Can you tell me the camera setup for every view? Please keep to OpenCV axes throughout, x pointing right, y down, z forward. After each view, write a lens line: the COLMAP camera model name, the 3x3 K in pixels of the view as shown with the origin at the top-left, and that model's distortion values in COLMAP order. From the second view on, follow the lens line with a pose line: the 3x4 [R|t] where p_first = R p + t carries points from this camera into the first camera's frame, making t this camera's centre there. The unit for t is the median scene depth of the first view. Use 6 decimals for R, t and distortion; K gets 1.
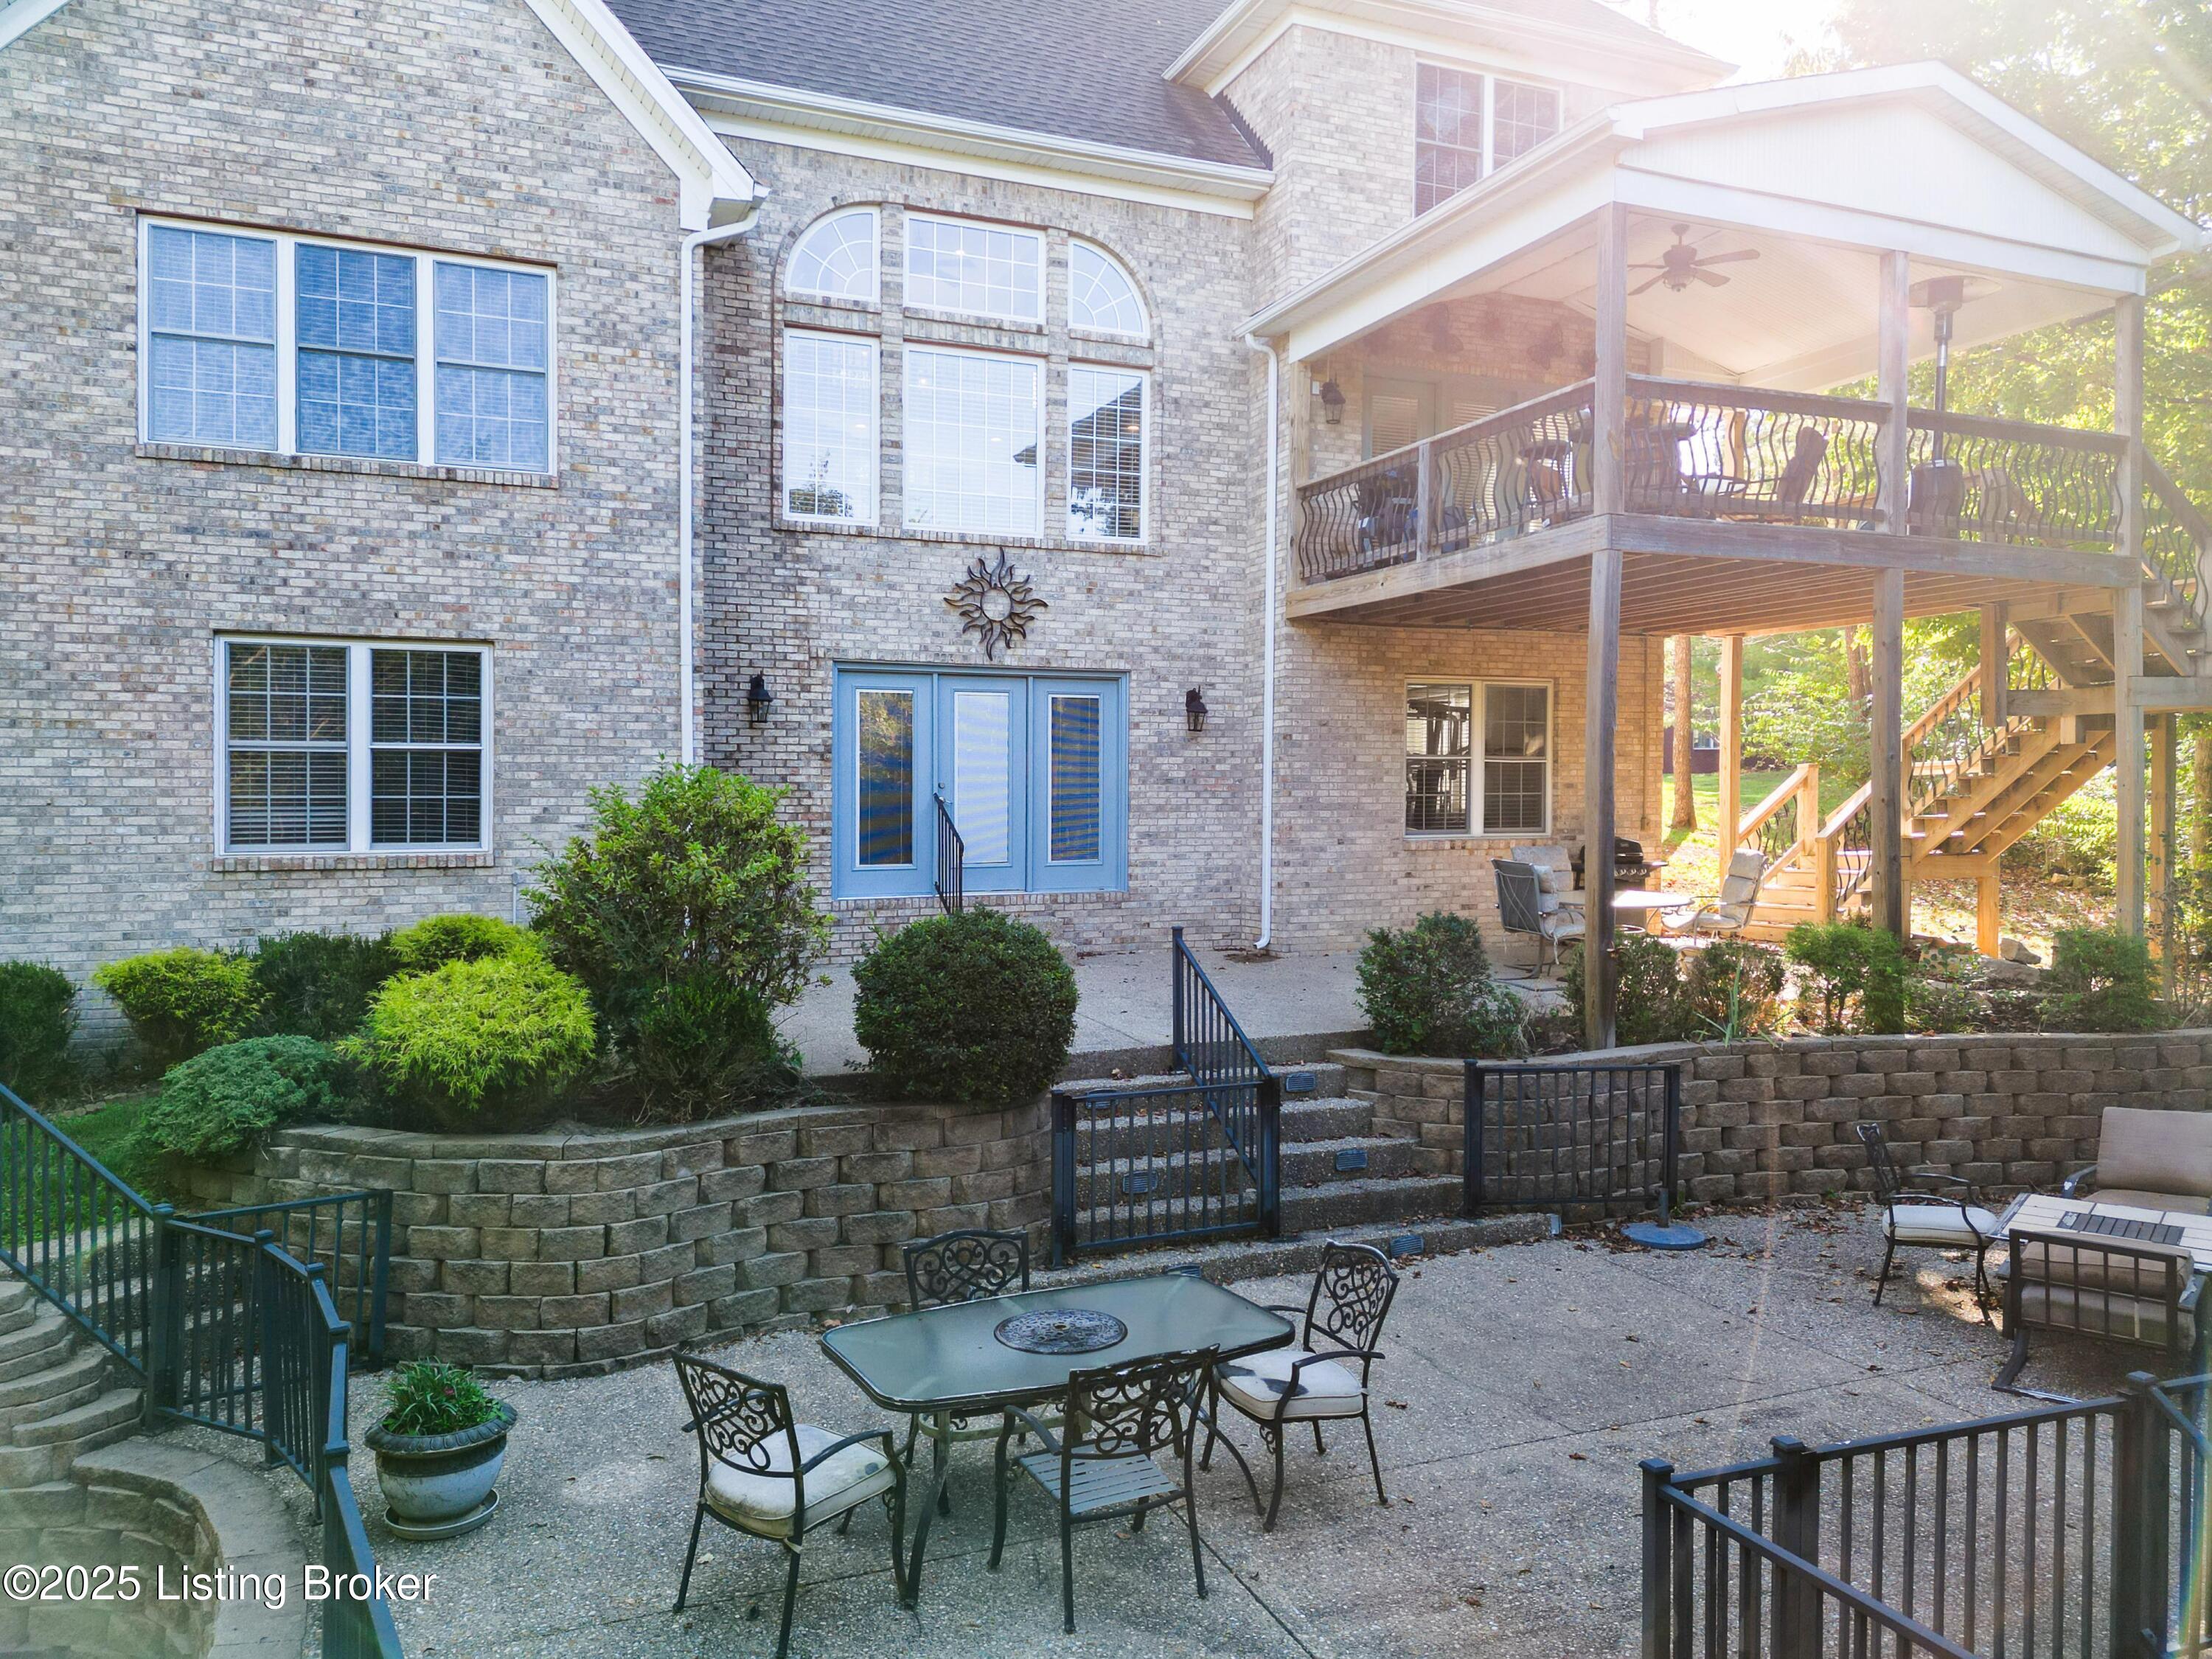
lens RADIAL K [[1583.8, 0, 1065.4], [0, 1583.8, 867.9], [0, 0, 1]] dist [0.080810, -0.094088]
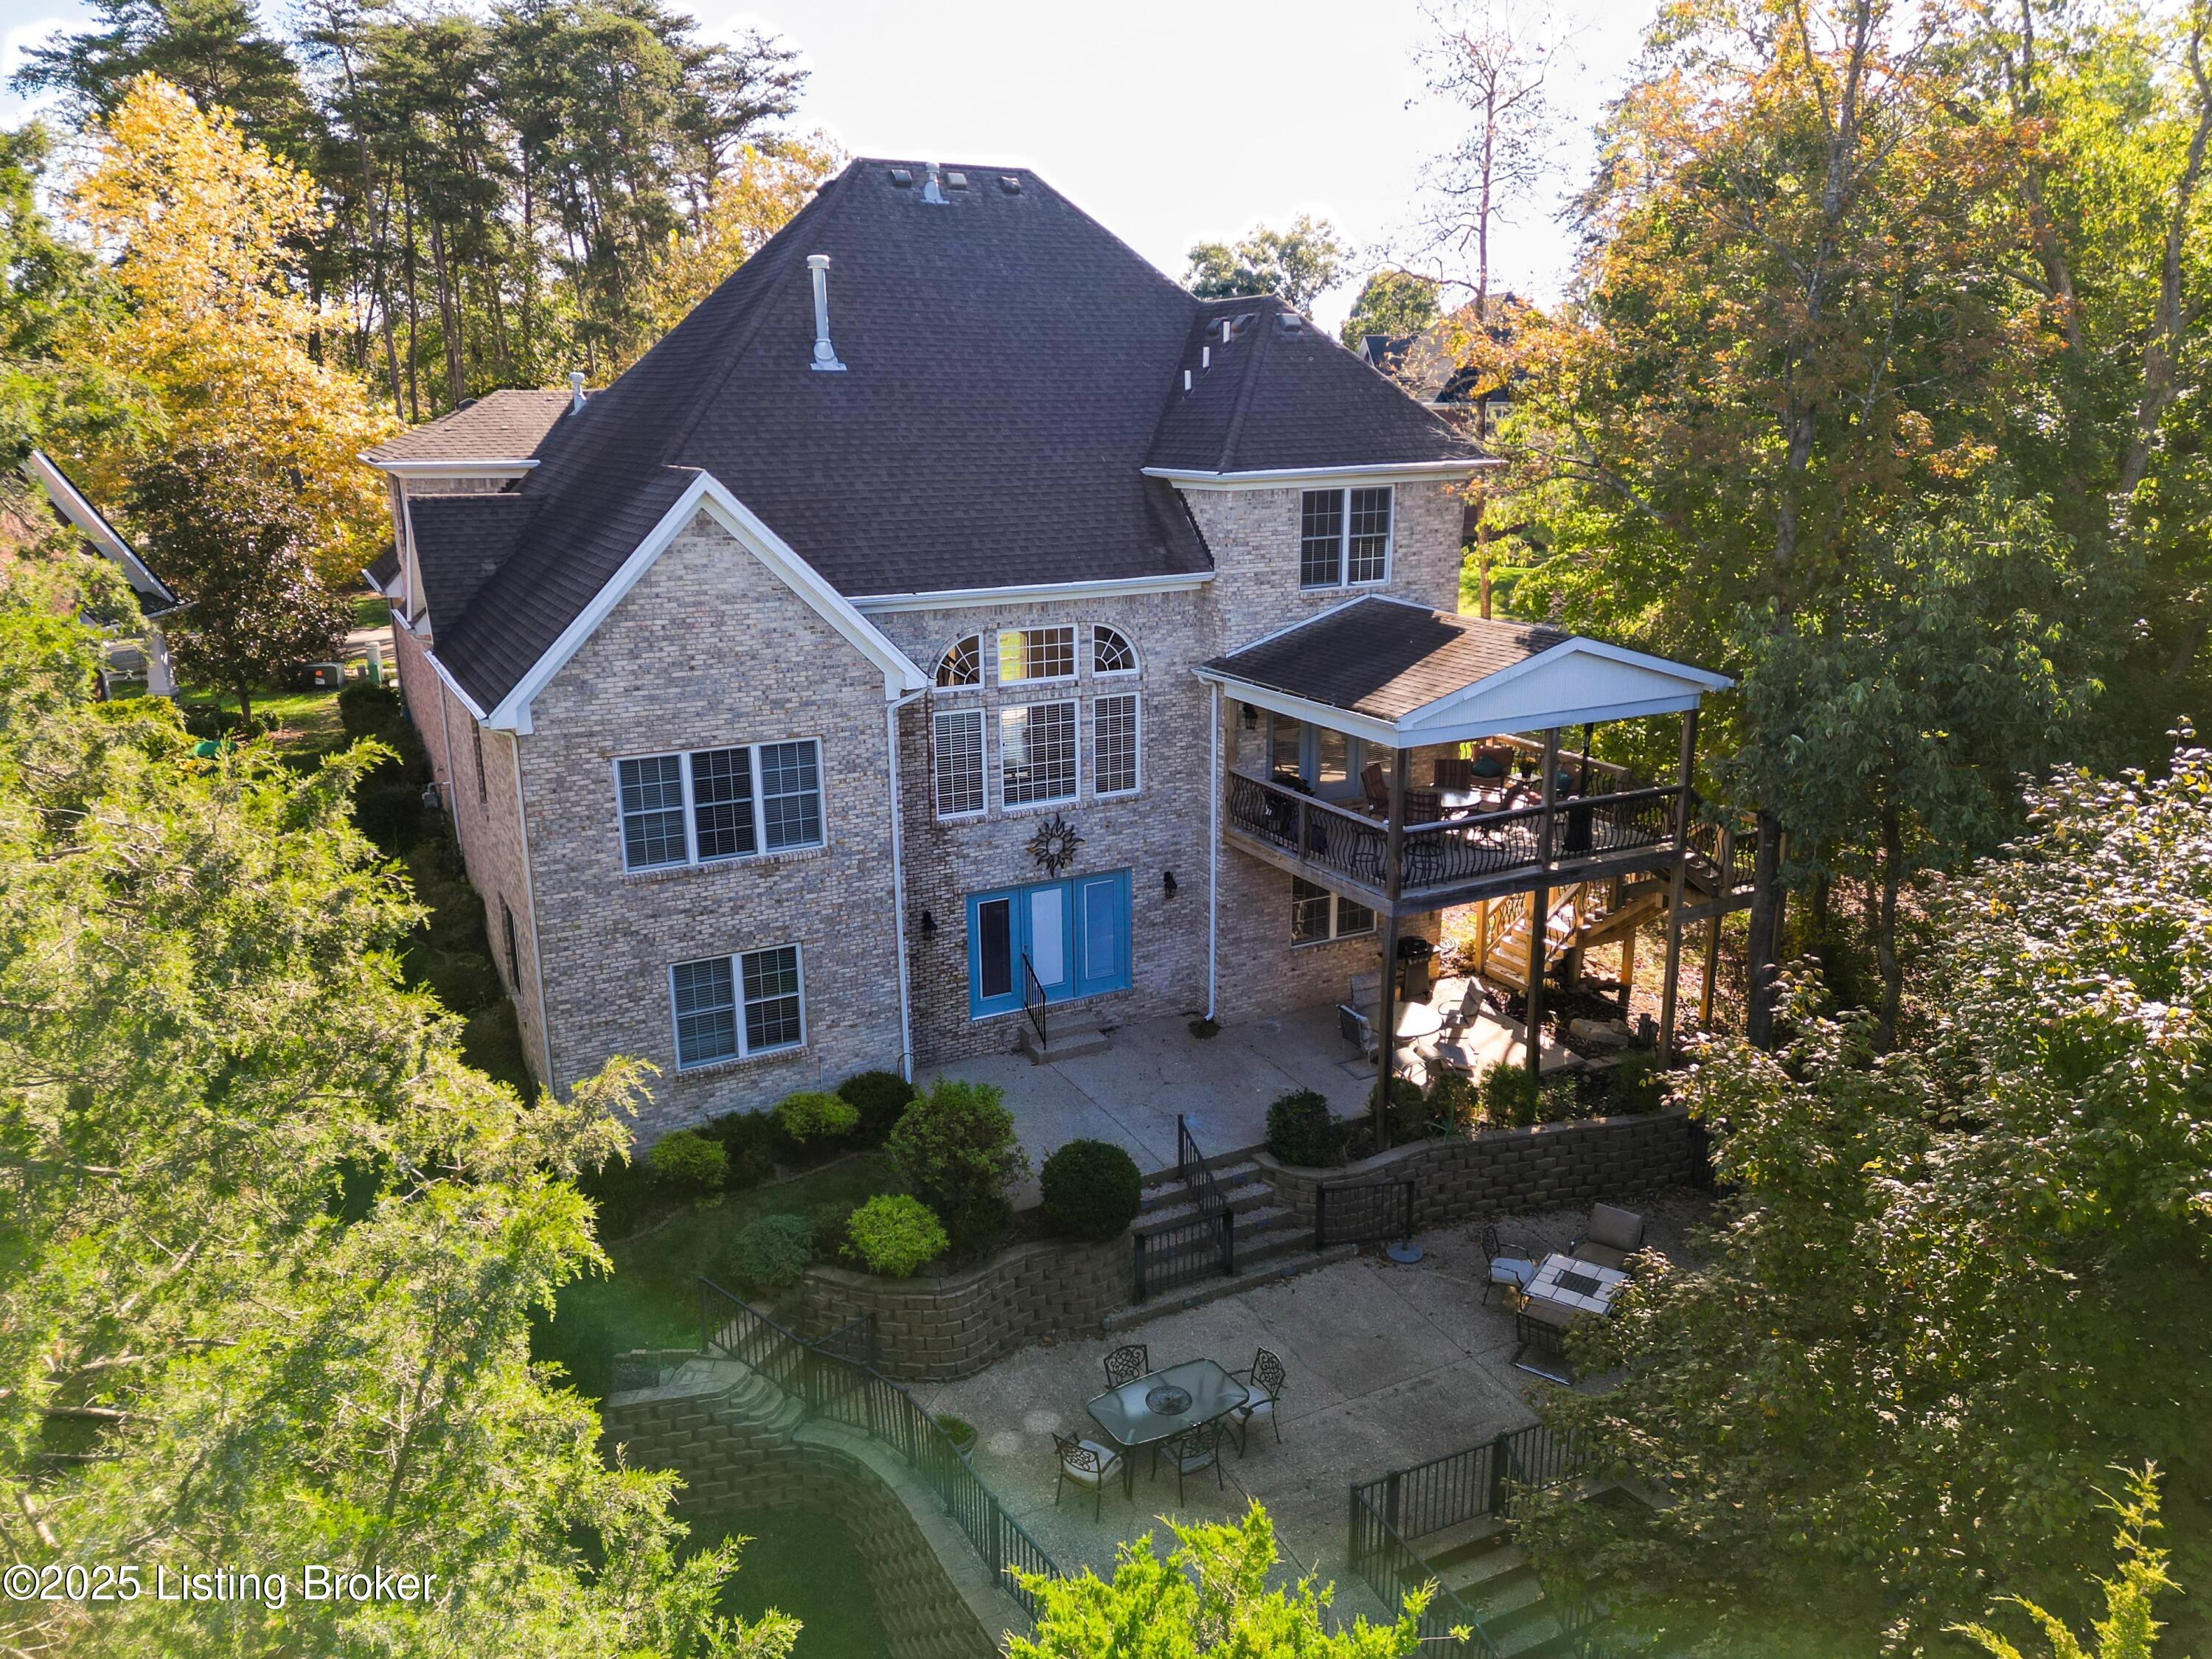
lens RADIAL K [[1560.4, 0, 1040.3], [0, 1560.4, 850.4], [0, 0, 1]] dist [0.071407, -0.092144]
pose [[0.998153, -0.041301, 0.044555, -0.131267], [0.028751, 0.967181, 0.252455, -0.570558], [-0.053520, -0.250708, 0.966582, -0.607310]]
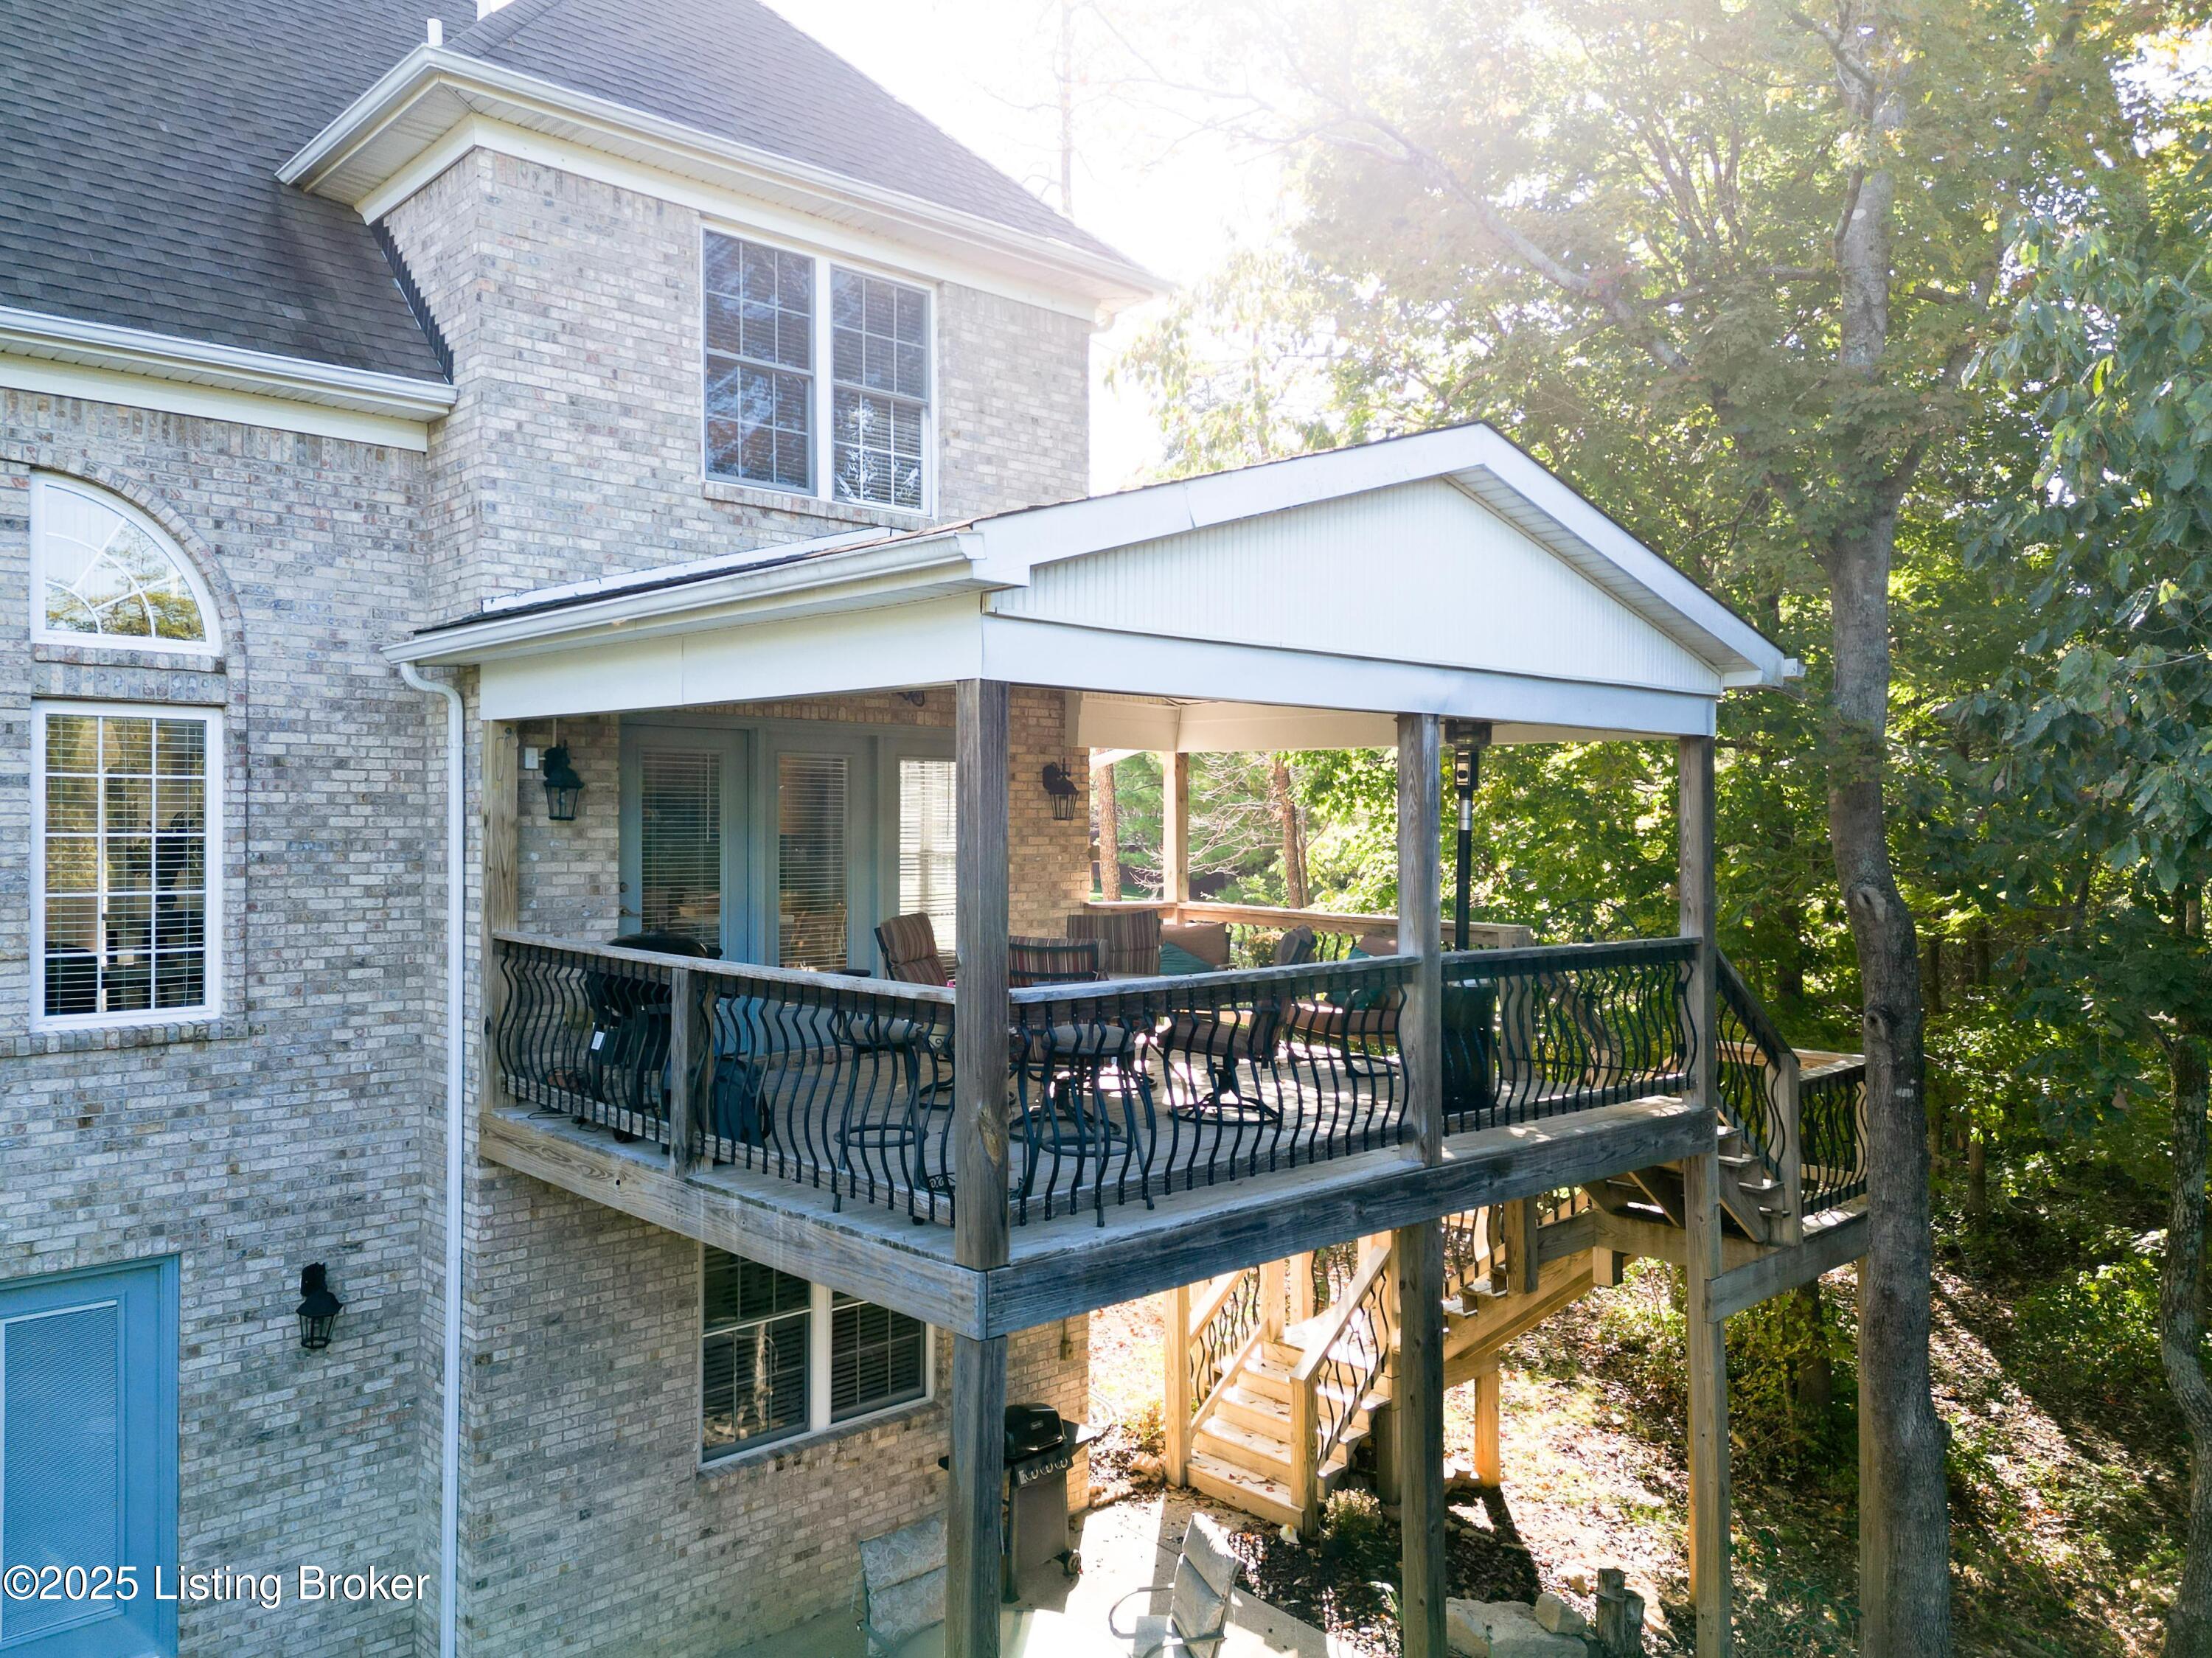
lens RADIAL K [[1651.8, 0, 1097.4], [0, 1651.8, 839.9], [0, 0, 1]] dist [0.080982, -0.074119]
pose [[0.936067, -0.004984, 0.351787, 0.134568], [0.011191, 0.999815, -0.015613, -0.256609], [-0.351644, 0.018552, 0.935950, 0.348026]]
